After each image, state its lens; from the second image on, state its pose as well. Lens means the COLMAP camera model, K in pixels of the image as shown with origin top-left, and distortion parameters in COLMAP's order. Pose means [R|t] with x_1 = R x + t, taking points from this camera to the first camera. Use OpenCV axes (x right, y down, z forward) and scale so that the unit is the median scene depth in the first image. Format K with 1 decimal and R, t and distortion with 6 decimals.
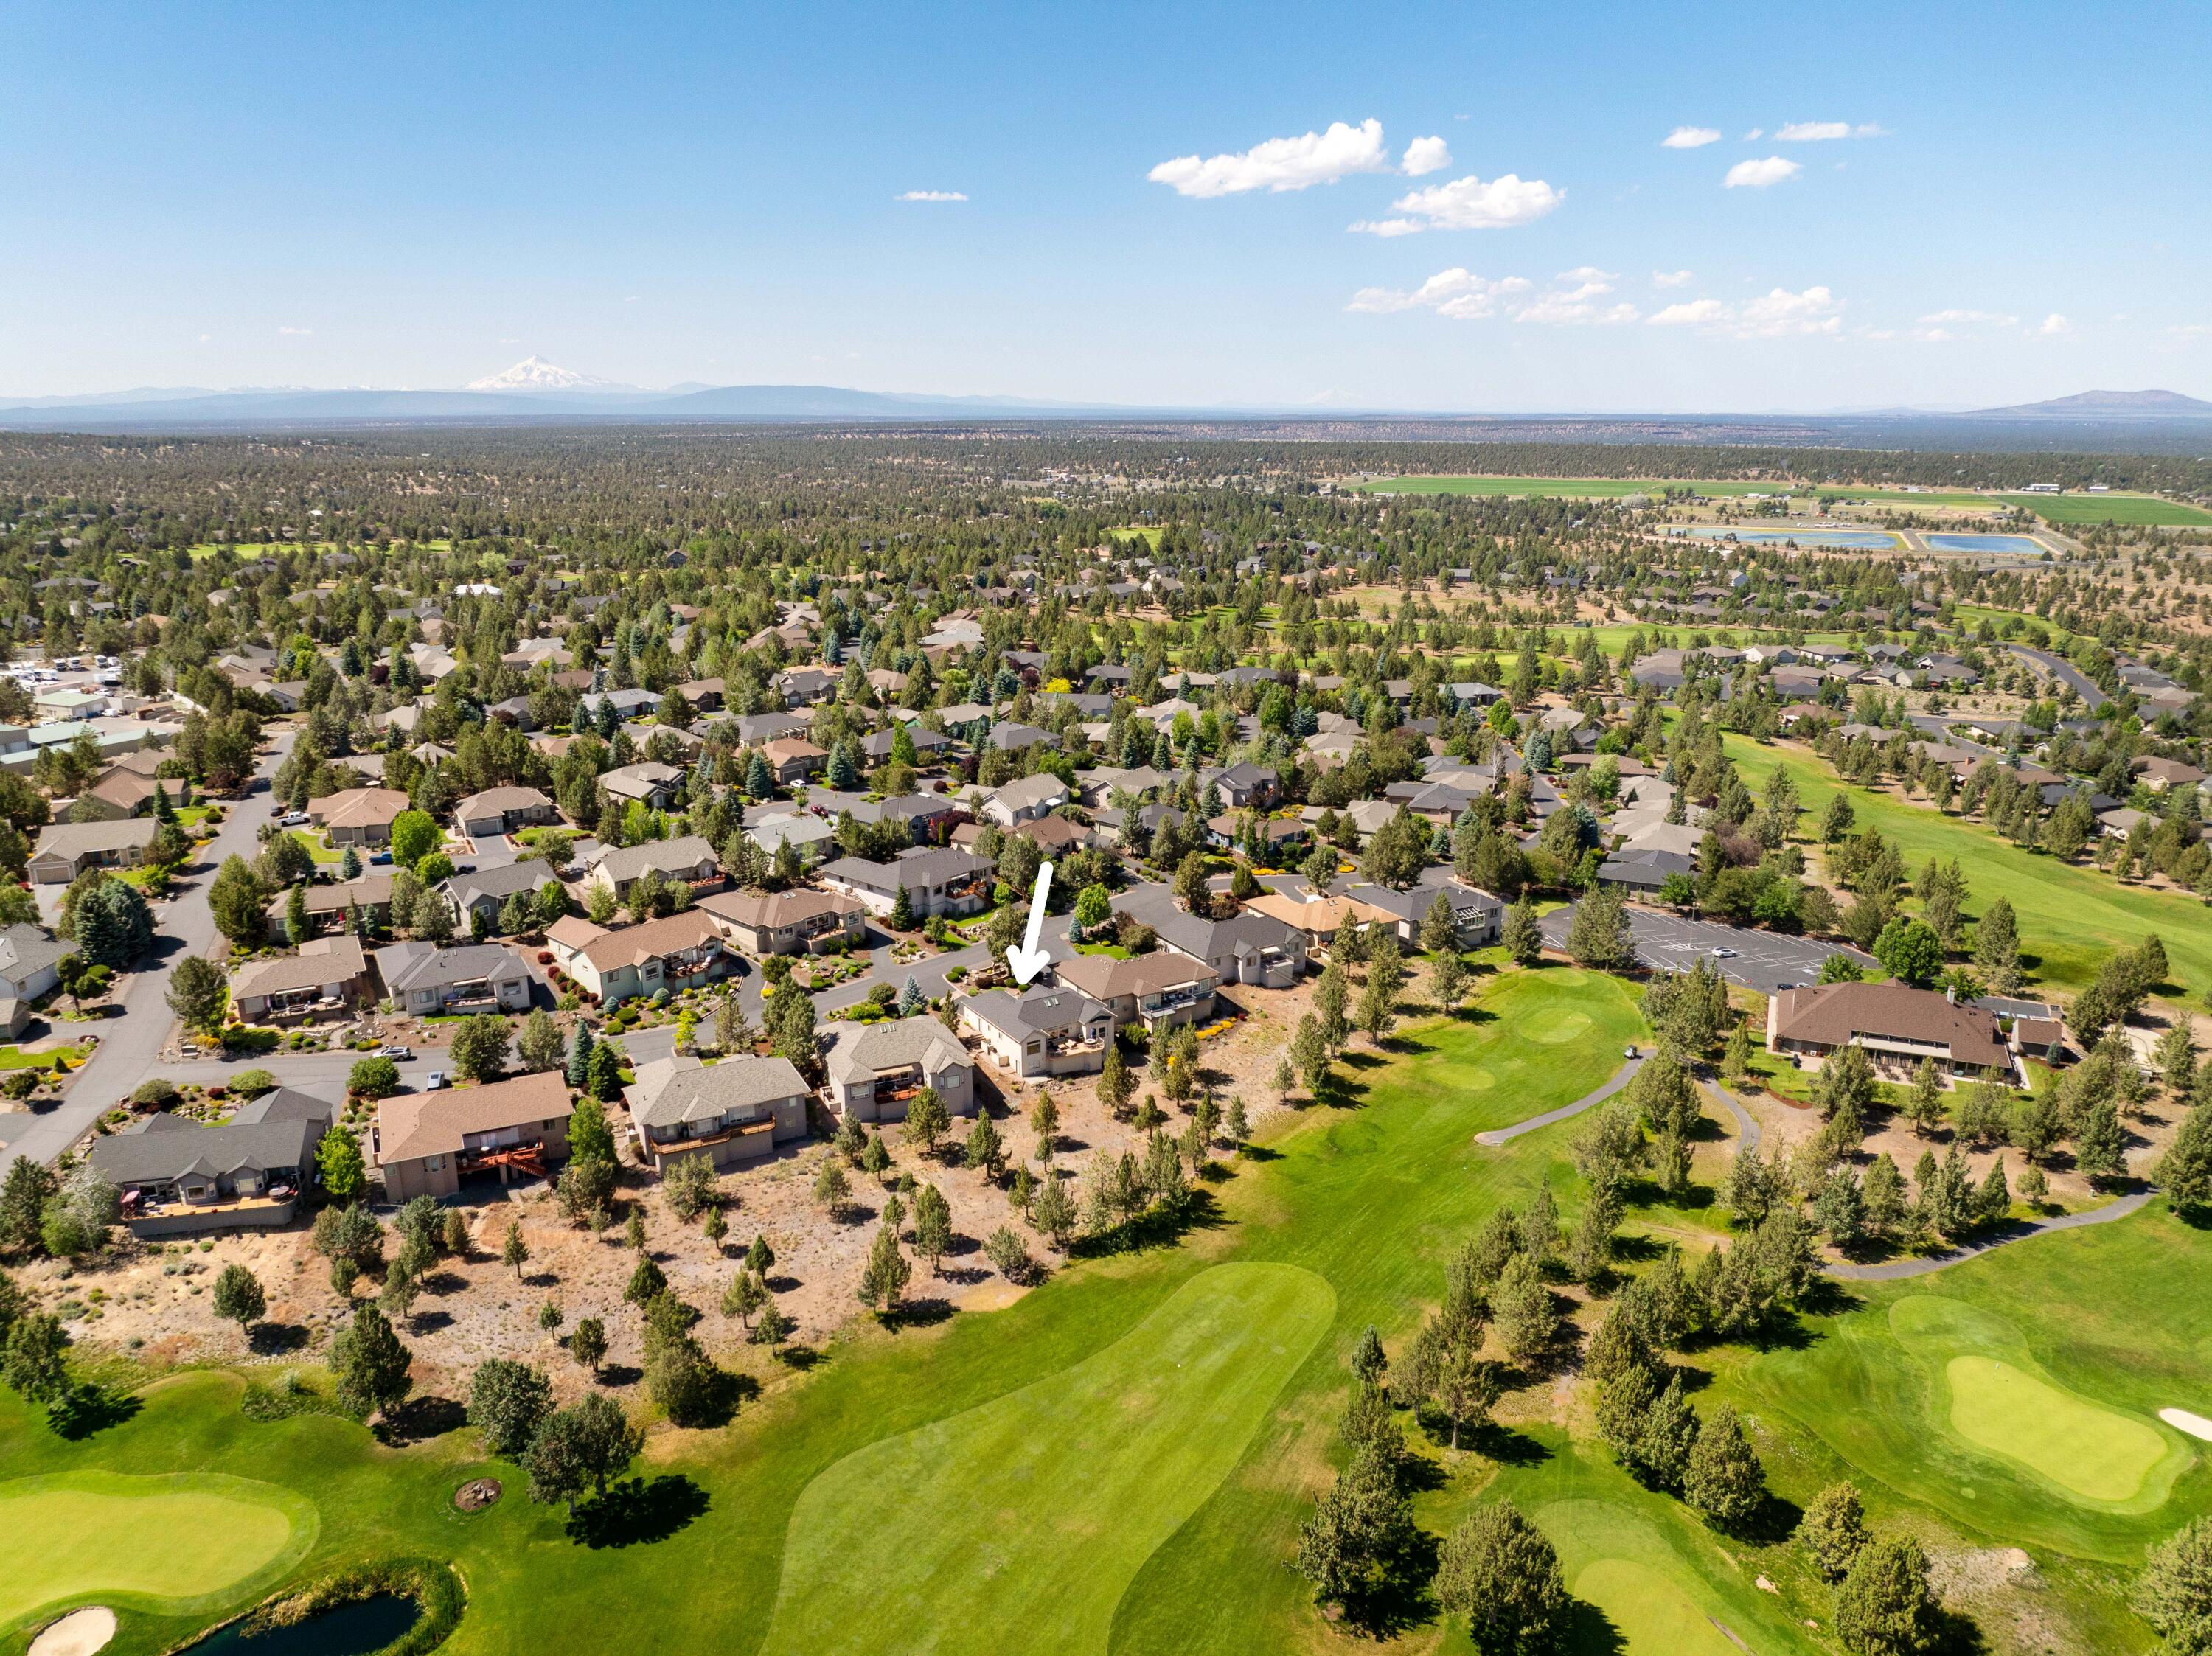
lens RADIAL K [[1555.4, 0, 1106.0], [0, 1555.4, 828.0], [0, 0, 1]] dist [-0.036355, 0.005626]
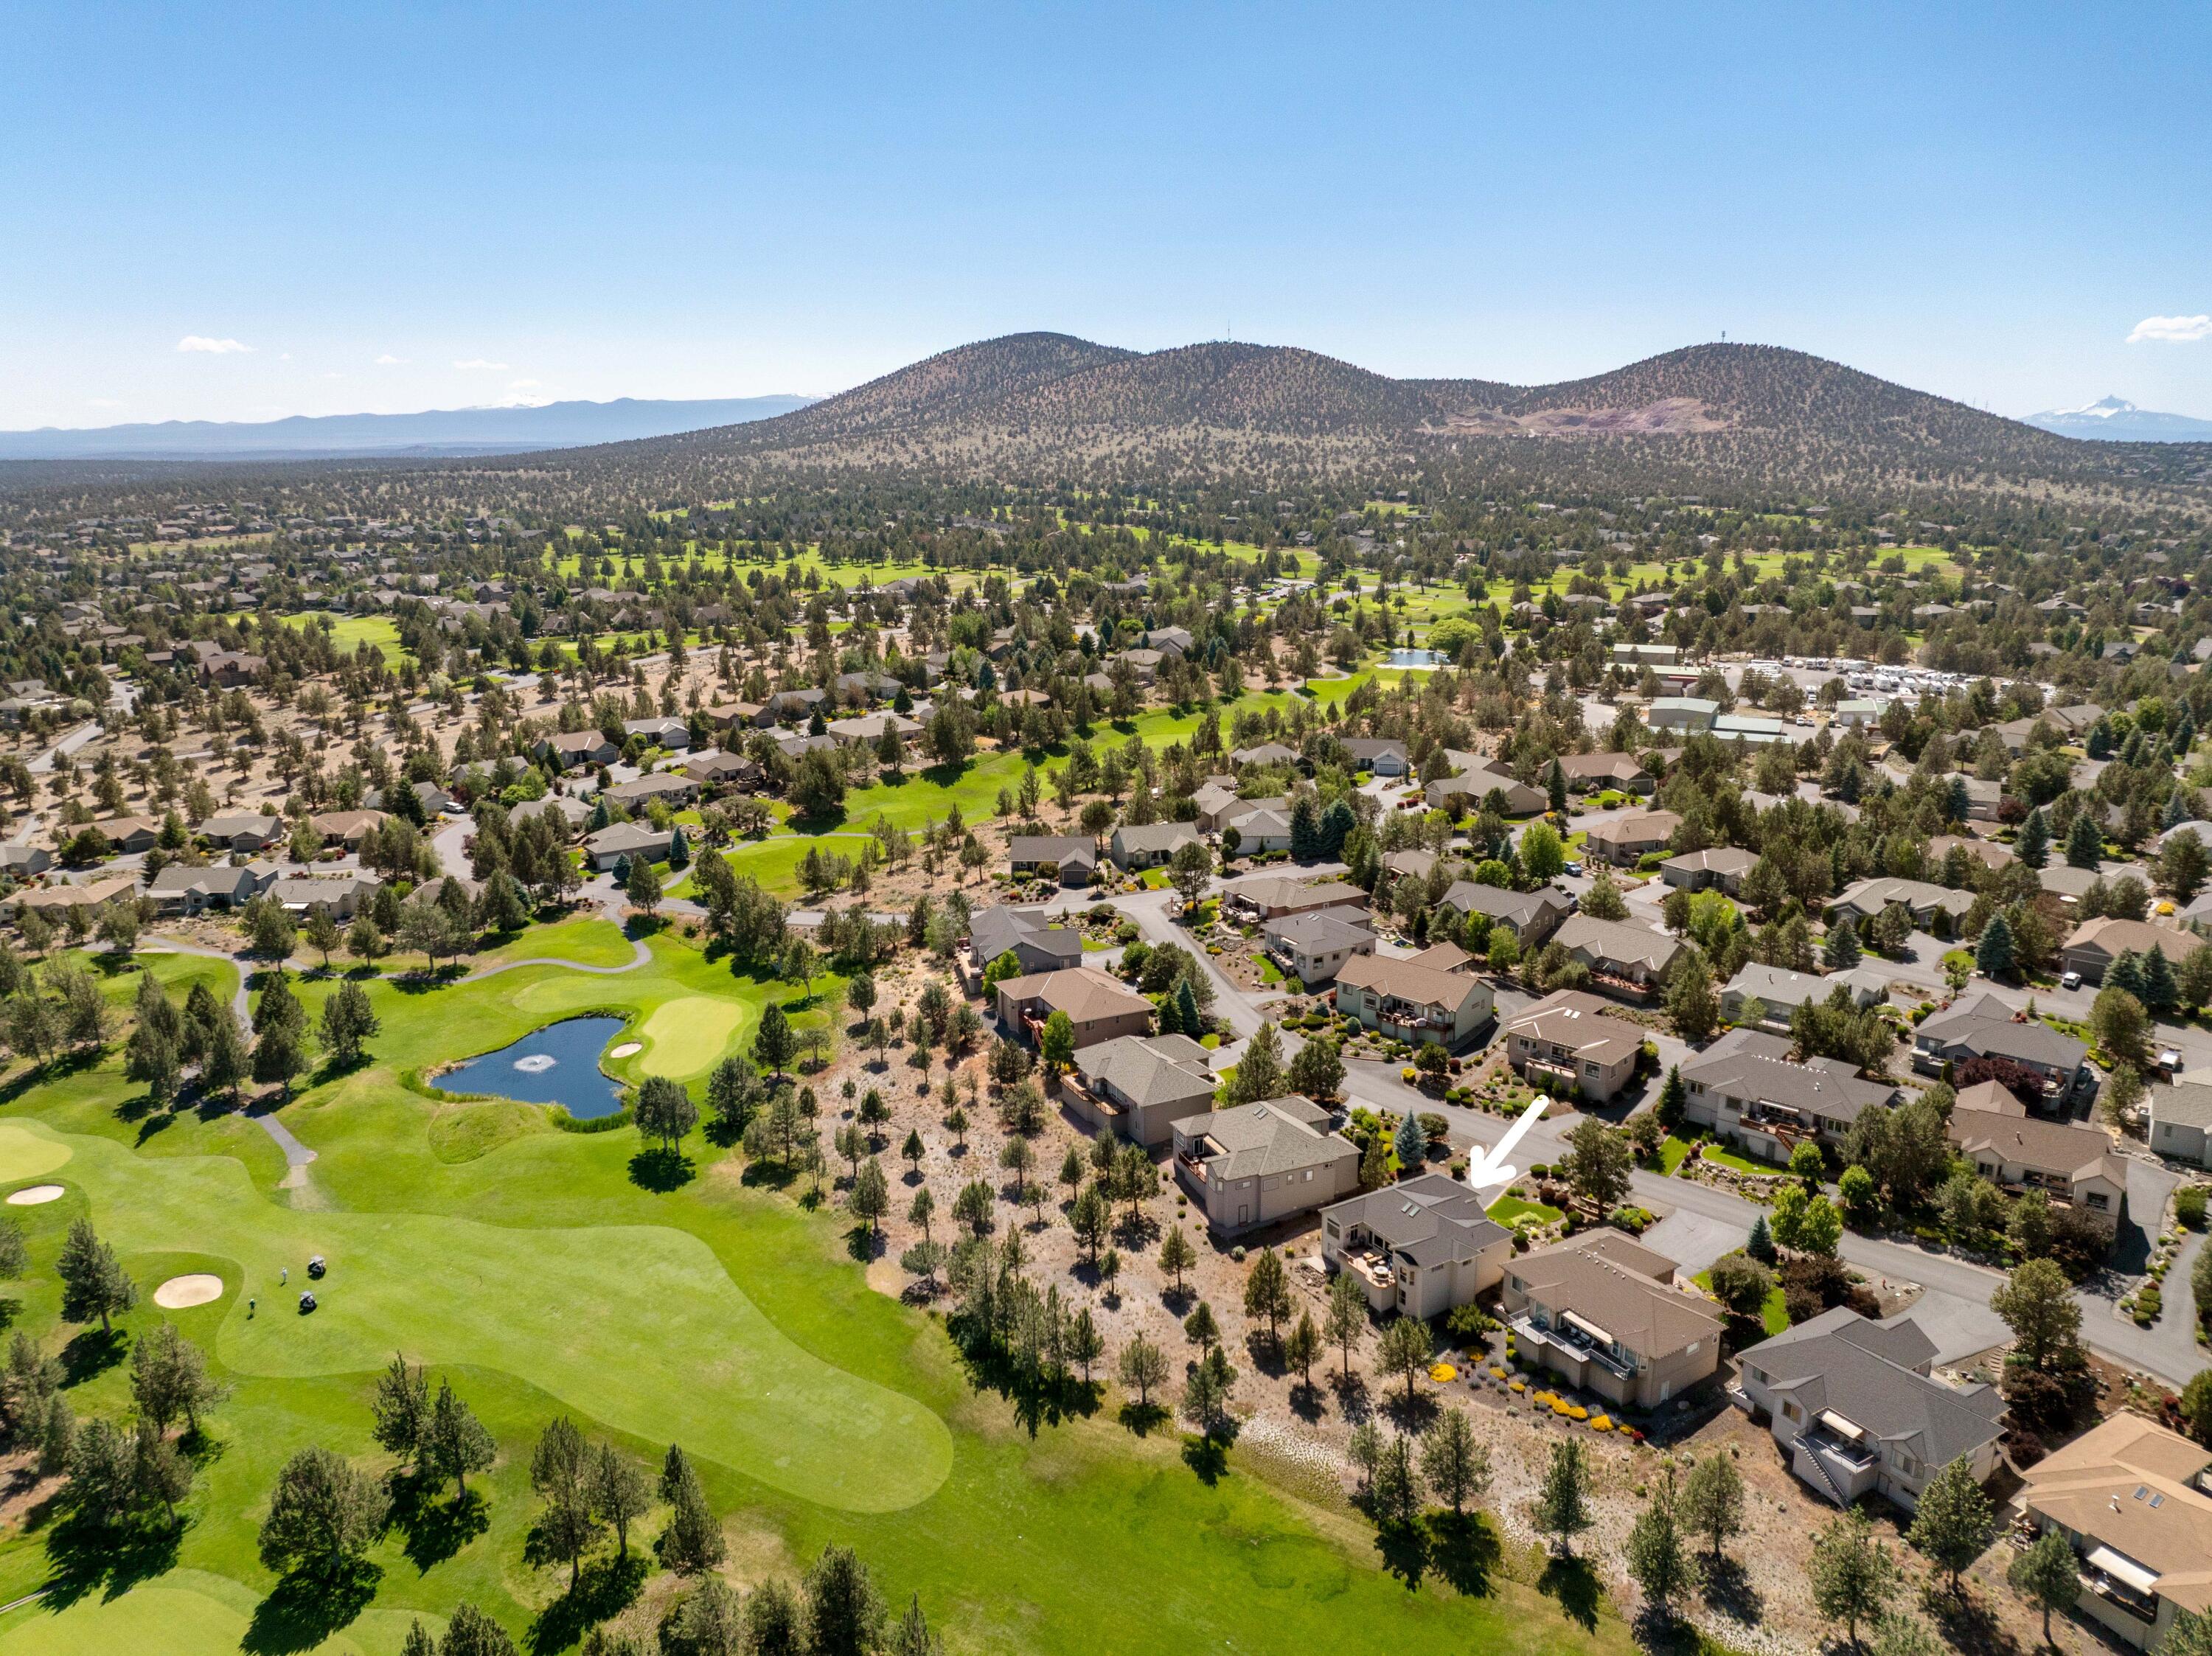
lens RADIAL K [[1555.4, 0, 1106.0], [0, 1555.4, 828.0], [0, 0, 1]] dist [-0.036355, 0.005626]
pose [[0.005962, 0.243267, -0.969941, 0.708674], [-0.256119, 0.937976, 0.233676, -0.221804], [0.966627, 0.247027, 0.067898, 0.792052]]
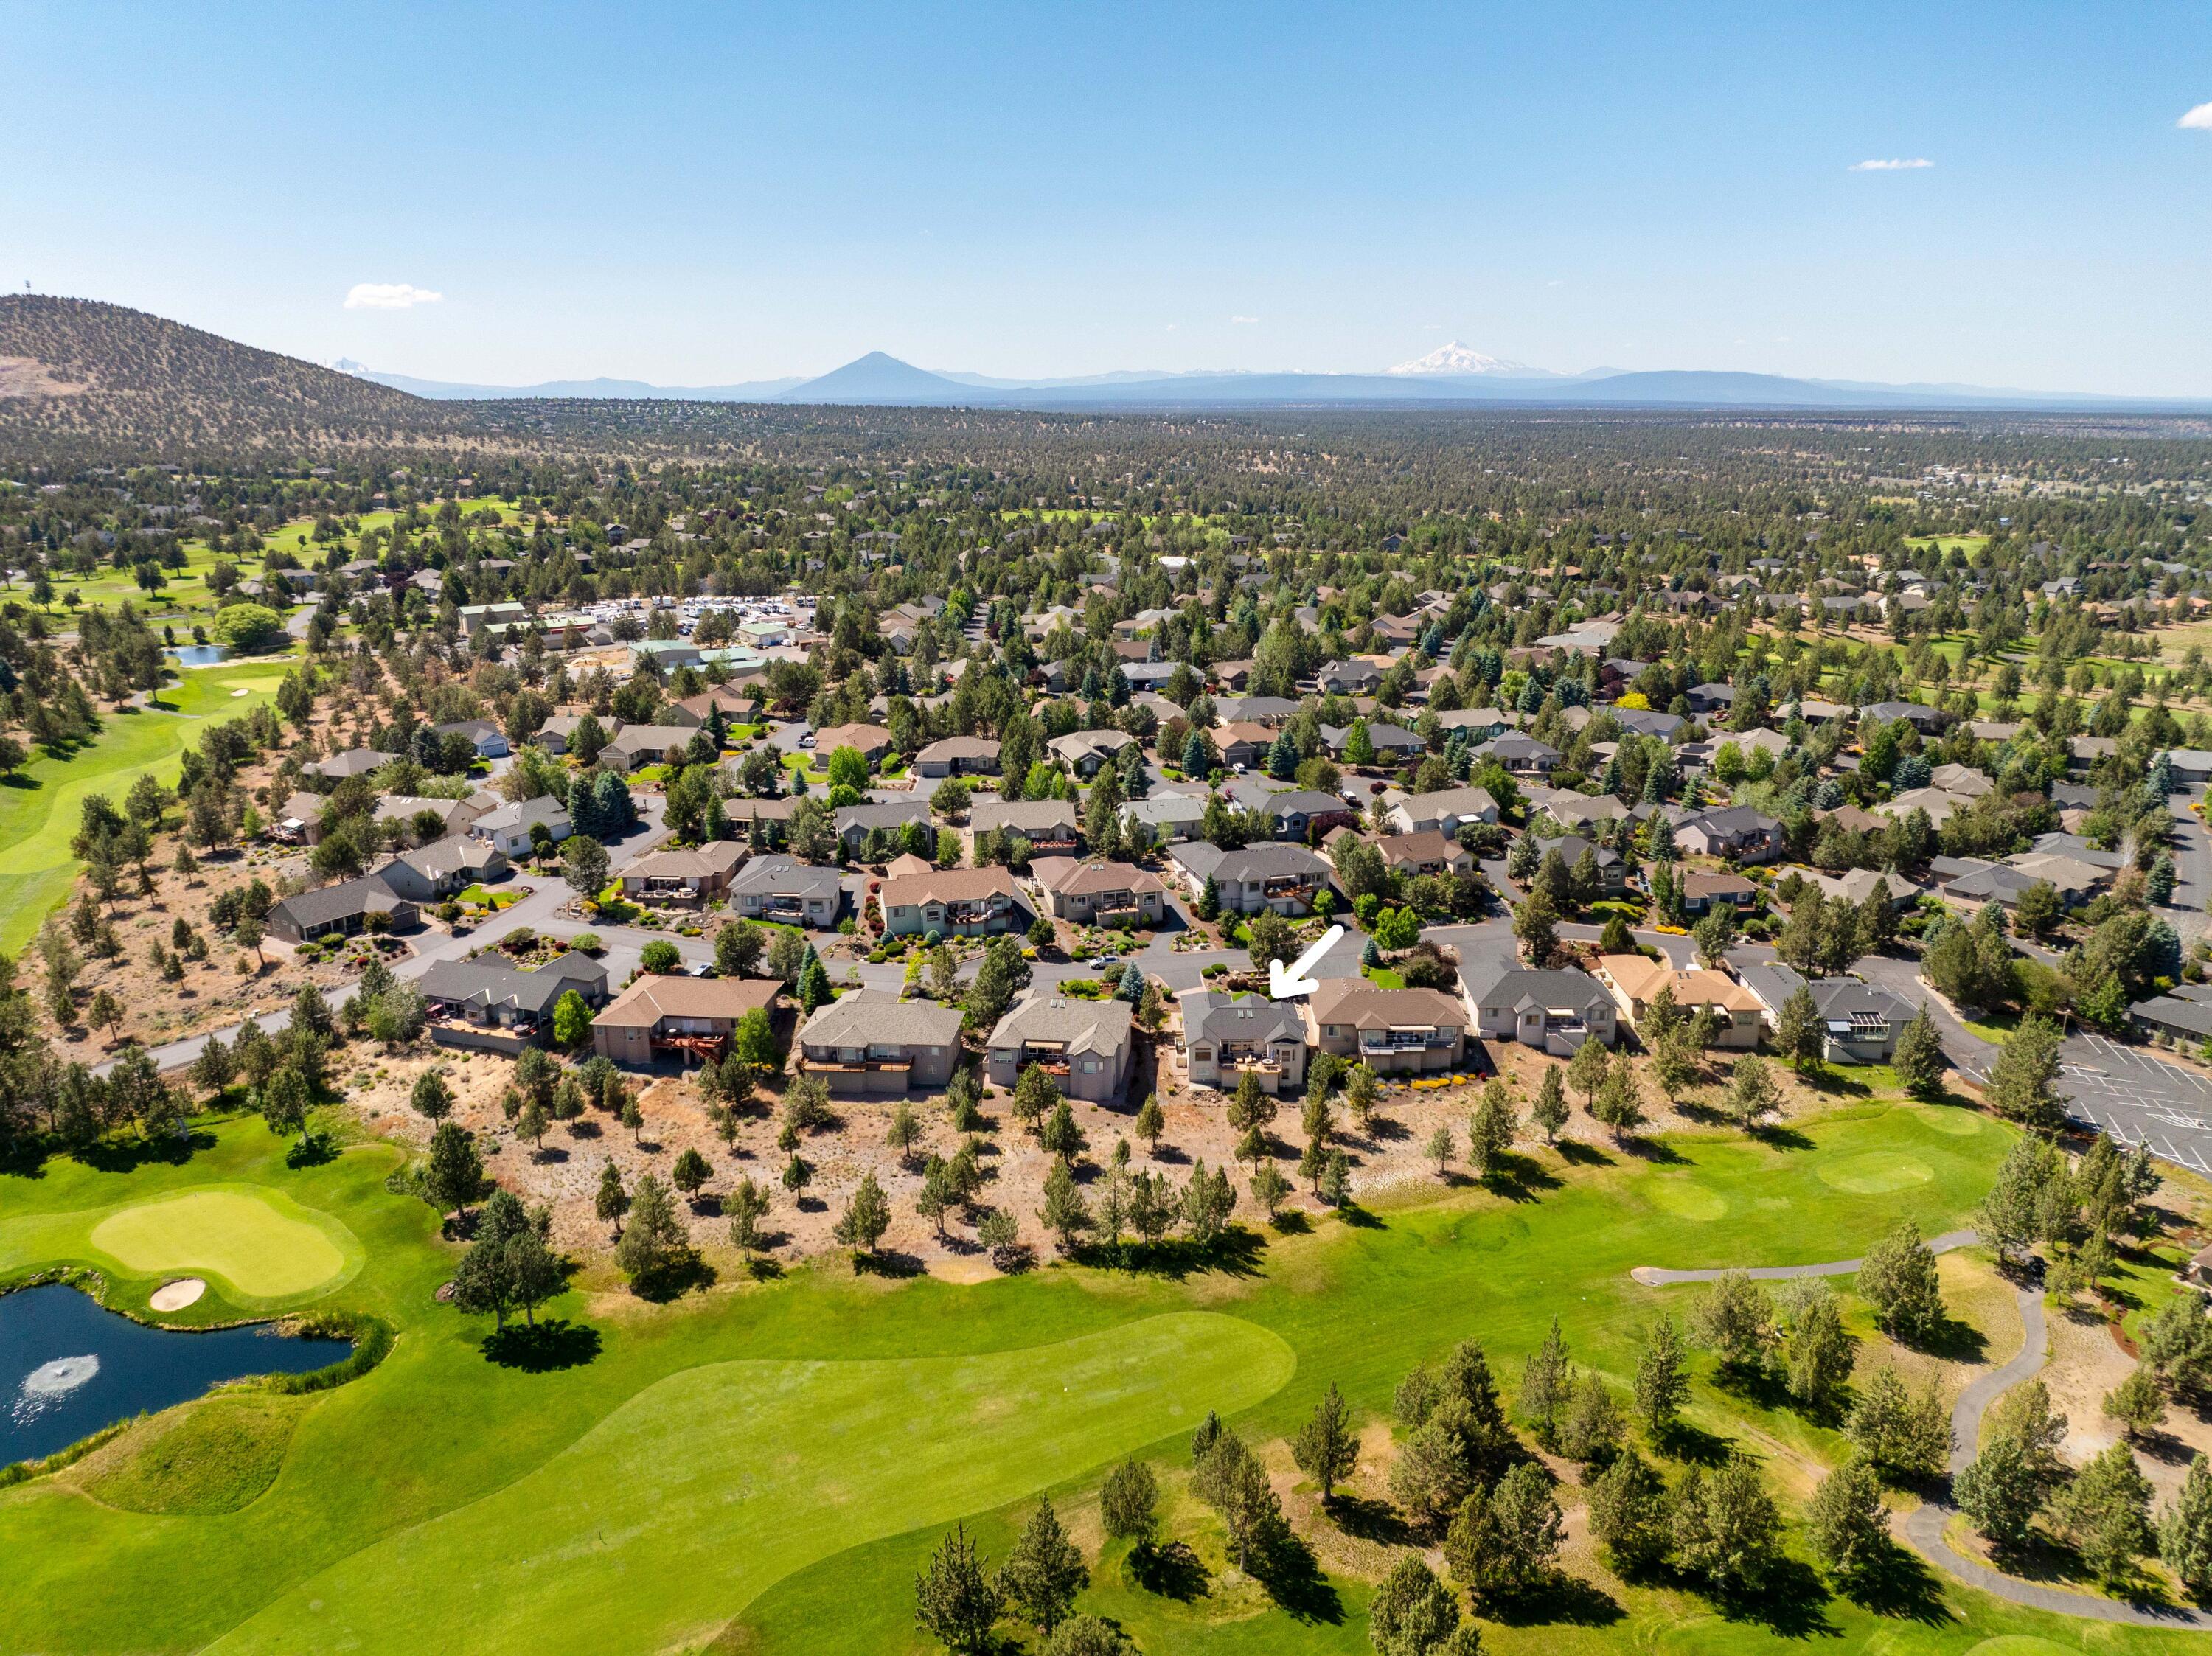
lens RADIAL K [[1555.4, 0, 1106.0], [0, 1555.4, 828.0], [0, 0, 1]] dist [-0.036355, 0.005626]
pose [[0.850104, 0.140415, -0.507550, 0.385434], [-0.135744, 0.989655, 0.046432, -0.037652], [0.508820, 0.029425, 0.860370, 0.125505]]
